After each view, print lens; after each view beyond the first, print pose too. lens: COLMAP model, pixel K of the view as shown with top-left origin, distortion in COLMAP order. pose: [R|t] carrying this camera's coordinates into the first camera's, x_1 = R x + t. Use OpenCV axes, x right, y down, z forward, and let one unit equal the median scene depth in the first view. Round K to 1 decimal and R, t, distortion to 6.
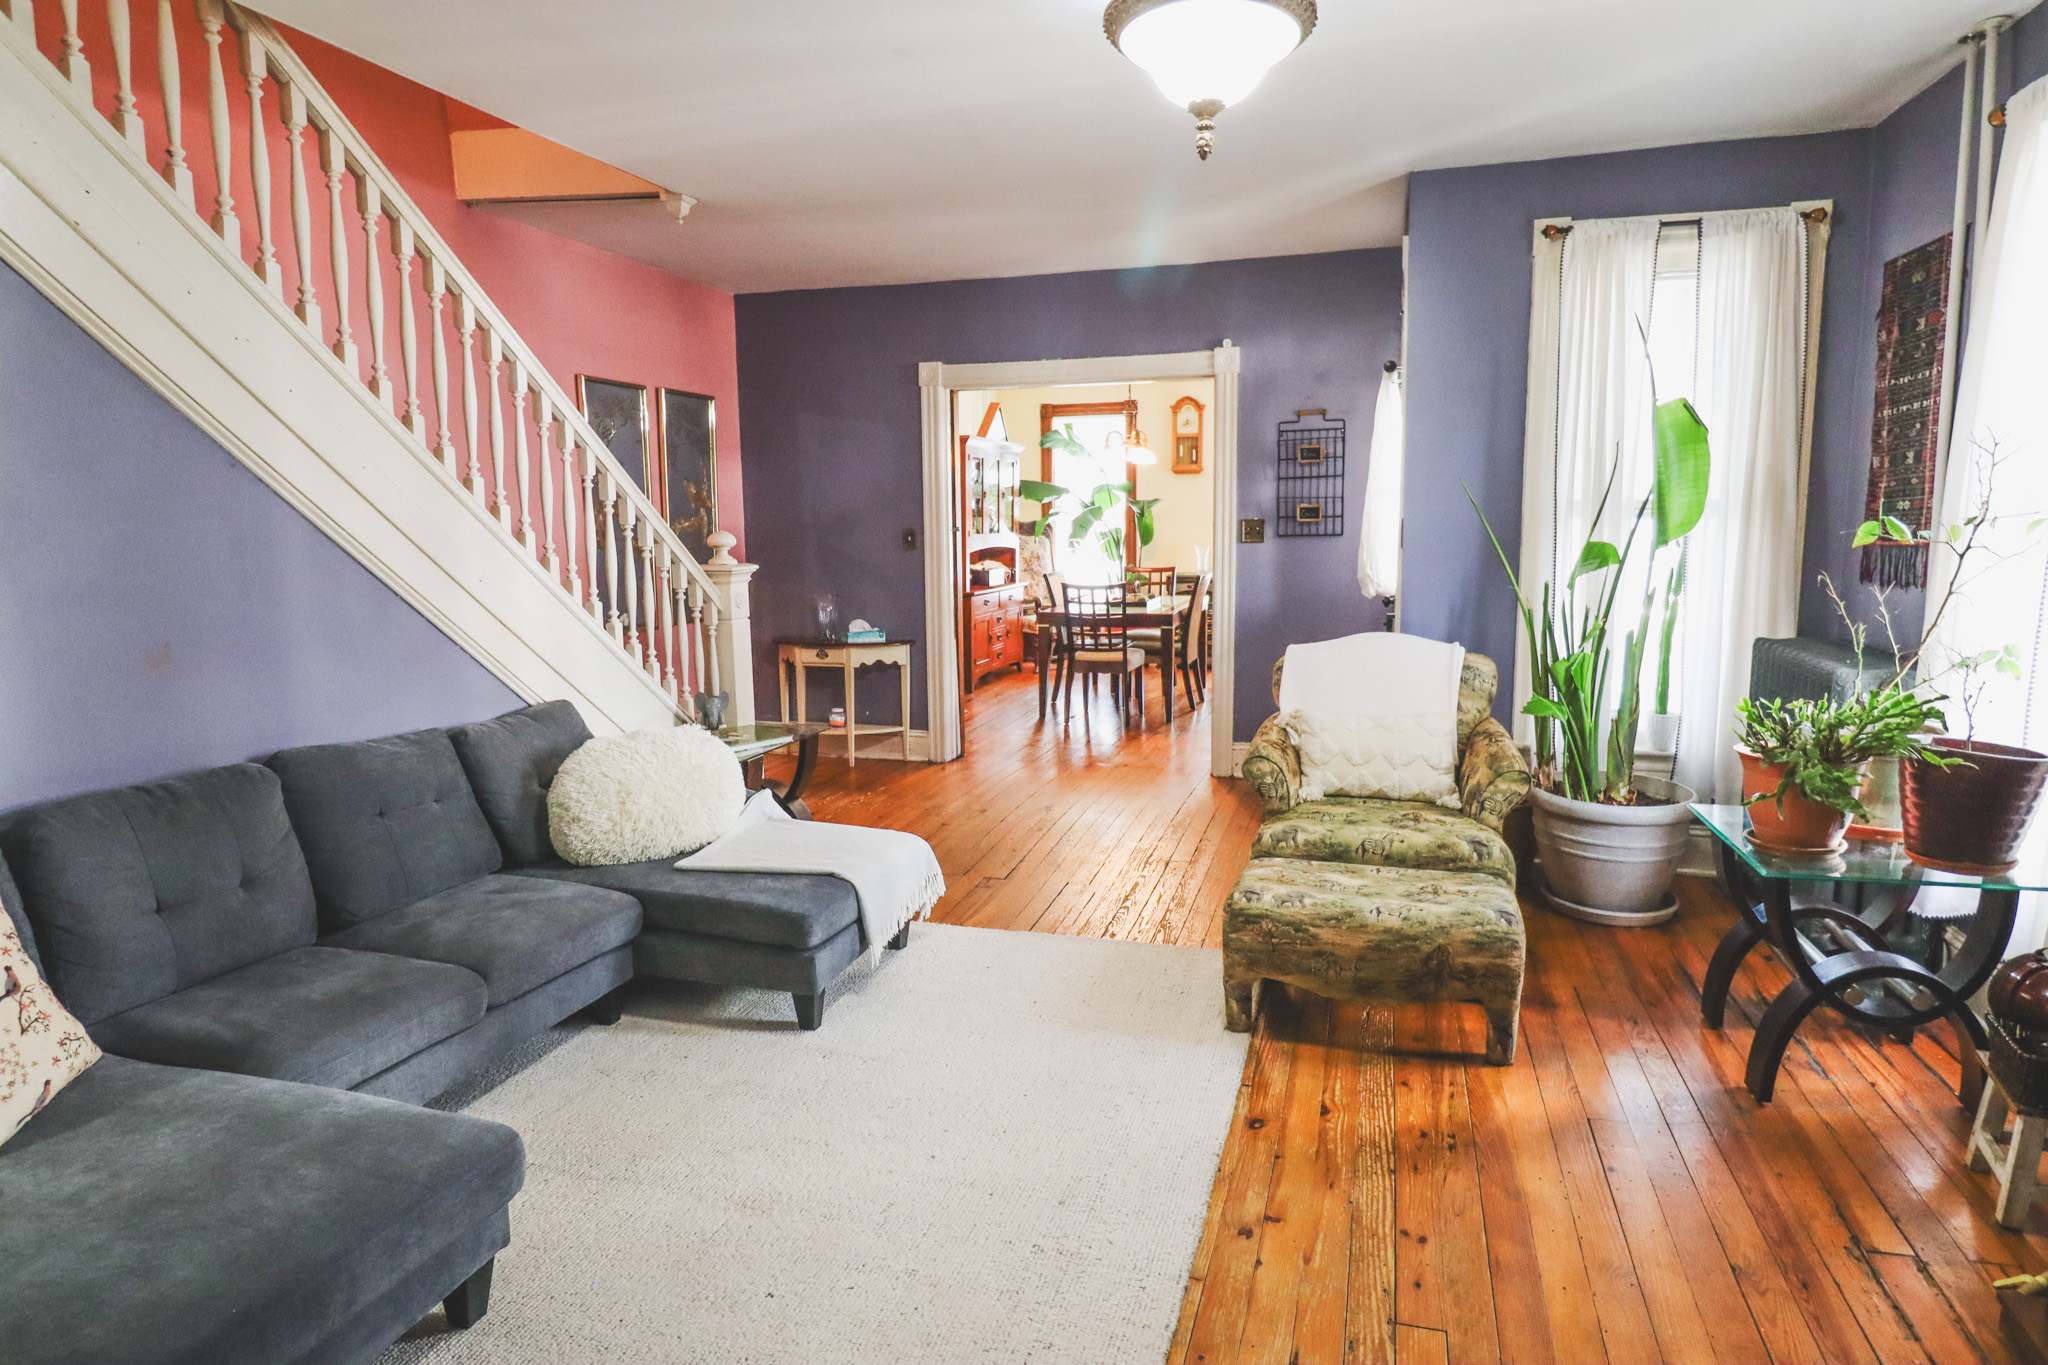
lens RADIAL K [[1395.8, 0, 1024.0], [0, 1395.8, 682.5], [0, 0, 1]] dist [-0.003102, 0.000274]
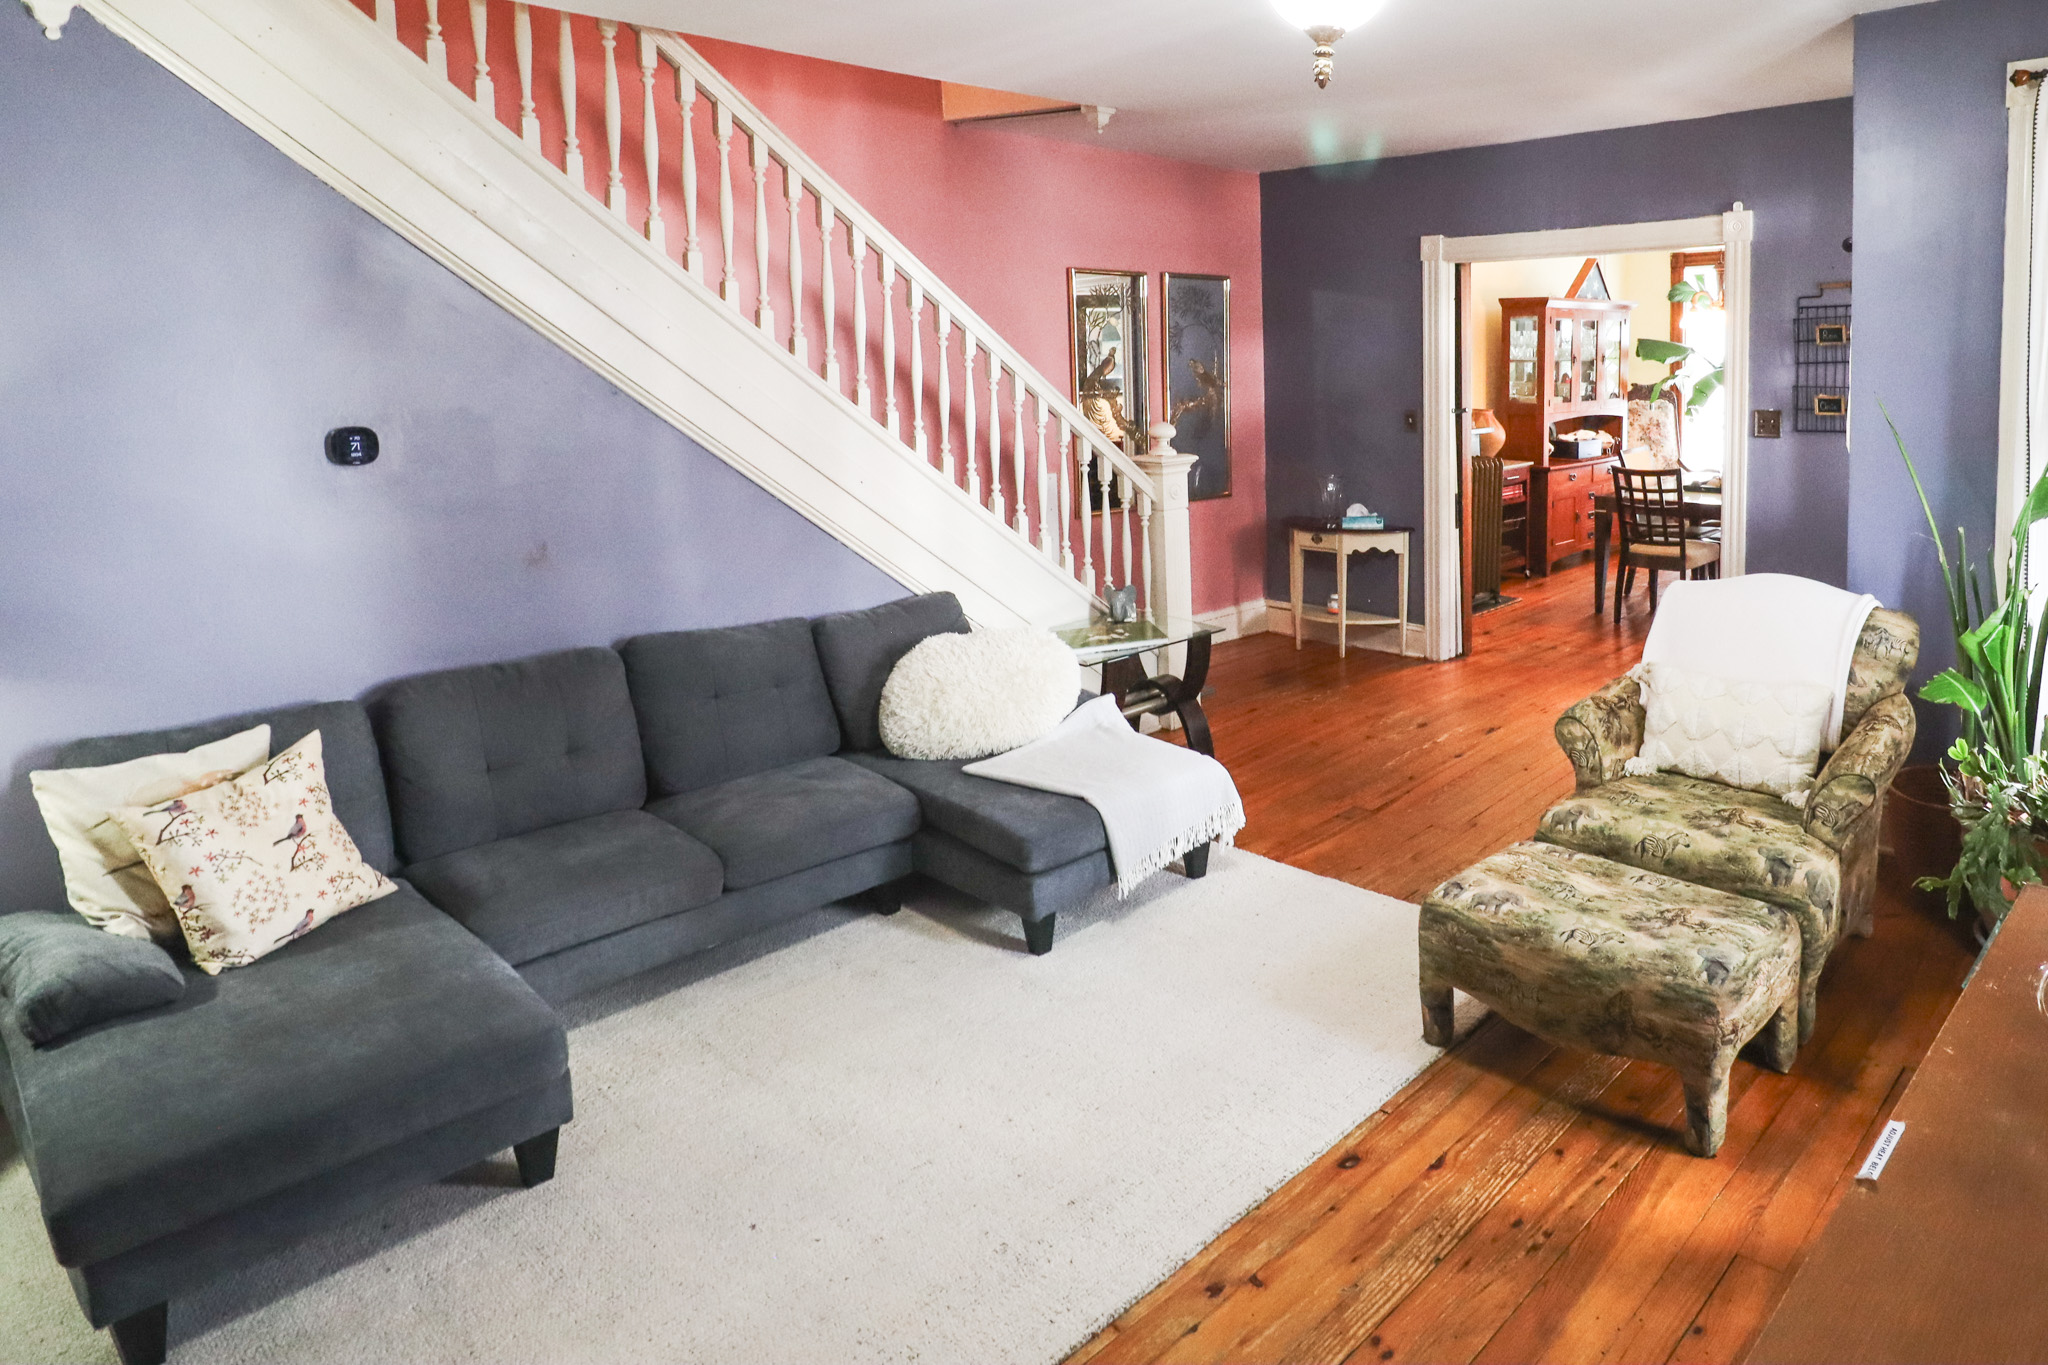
lens RADIAL K [[1422.9, 0, 1027.4], [0, 1422.9, 467.0], [0, 0, 1]] dist [-0.009913, -0.004482]
pose [[0.899346, 0.021346, -0.436716, 0.243968], [-0.042836, 0.998304, -0.039418, -0.052070], [0.435134, 0.054158, 0.898735, 0.054874]]
